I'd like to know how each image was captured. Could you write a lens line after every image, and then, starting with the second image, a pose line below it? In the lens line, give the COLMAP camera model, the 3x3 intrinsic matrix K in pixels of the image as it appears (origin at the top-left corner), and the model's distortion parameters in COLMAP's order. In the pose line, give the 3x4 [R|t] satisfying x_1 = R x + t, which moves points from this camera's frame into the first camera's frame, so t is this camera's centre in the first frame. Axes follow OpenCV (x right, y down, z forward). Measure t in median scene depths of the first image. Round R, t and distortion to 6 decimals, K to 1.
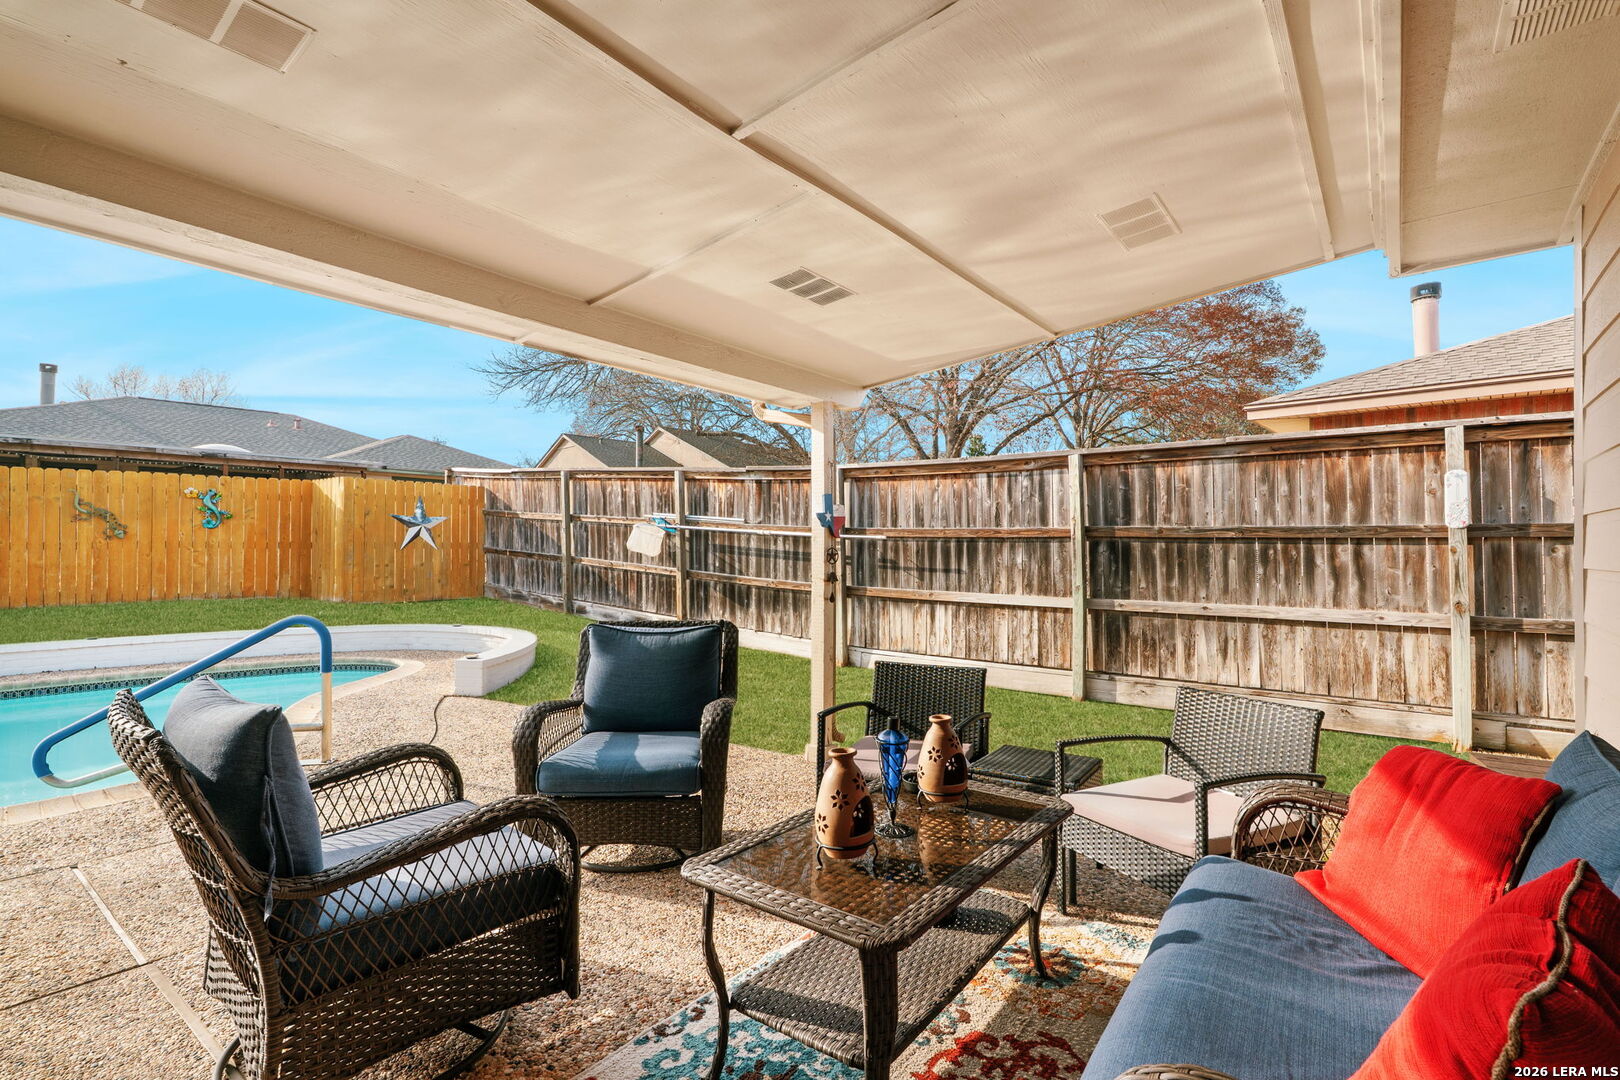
lens RADIAL K [[759.1, 0, 810.6], [0, 759.1, 541.8], [0, 0, 1]] dist [0.000509, 0.000537]
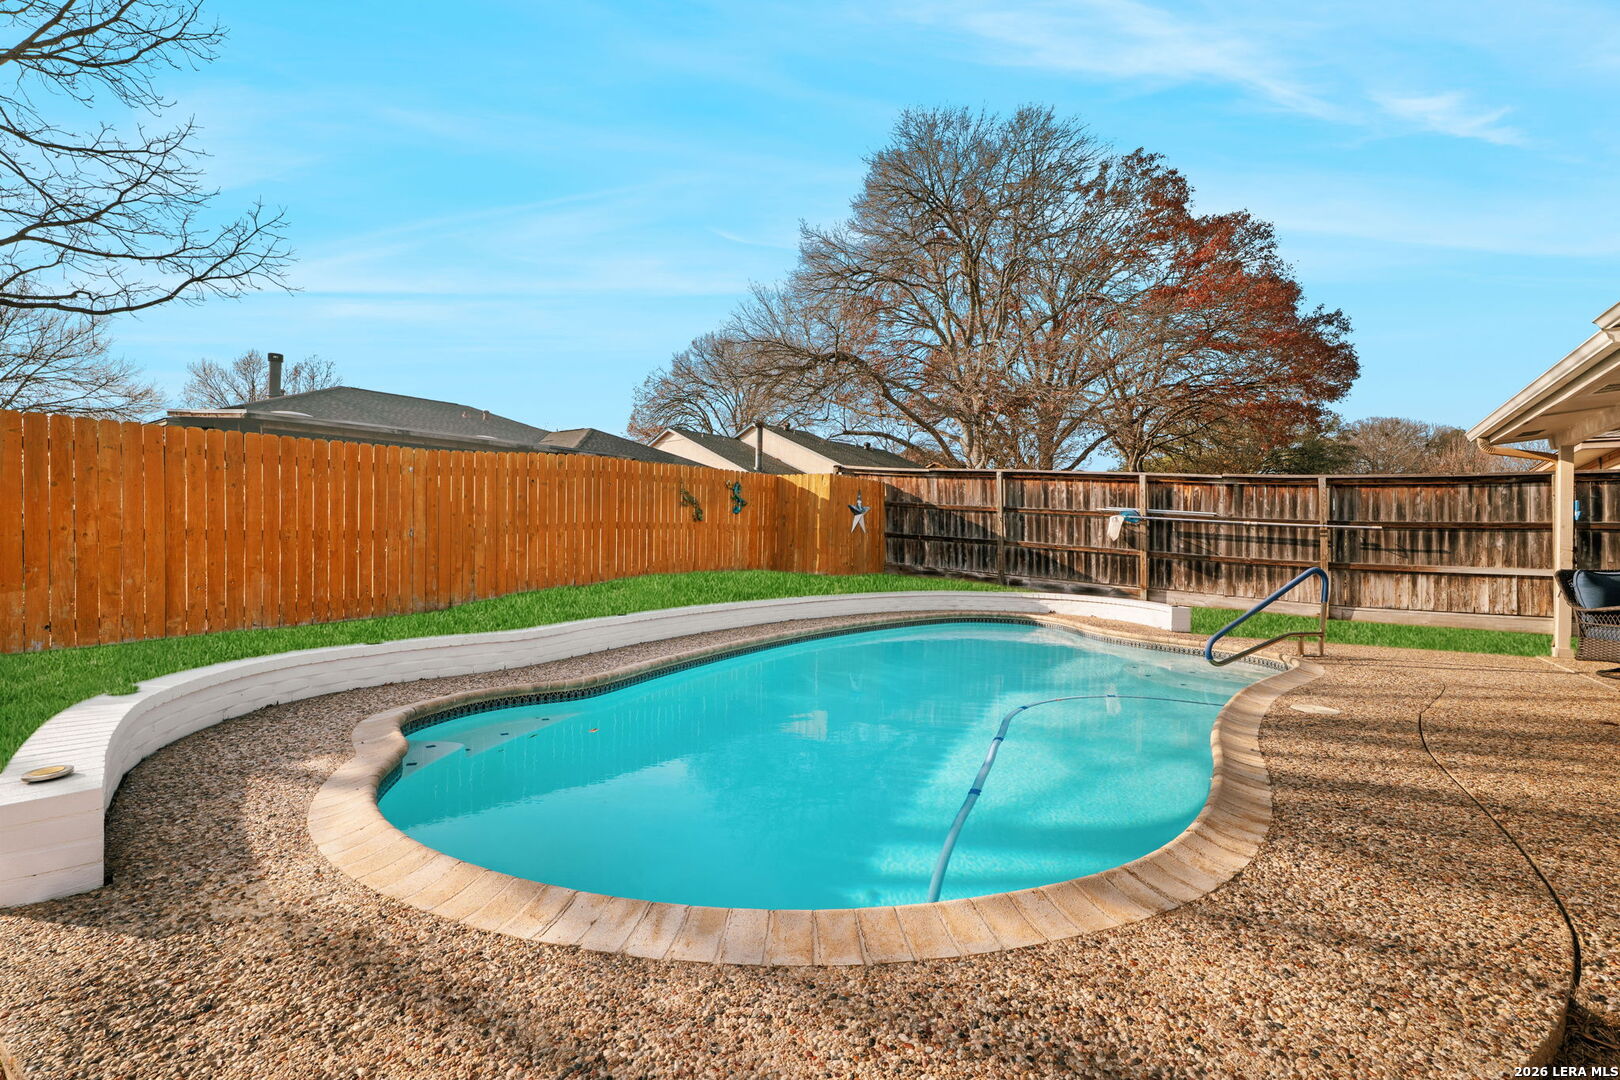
lens RADIAL K [[759.1, 0, 810.6], [0, 759.1, 541.8], [0, 0, 1]] dist [0.000509, 0.000537]
pose [[0.996740, 0.012309, 0.079733, -1.047174], [-0.013060, 0.999875, 0.008905, 0.021585], [-0.079613, -0.009917, 0.996776, -0.325534]]
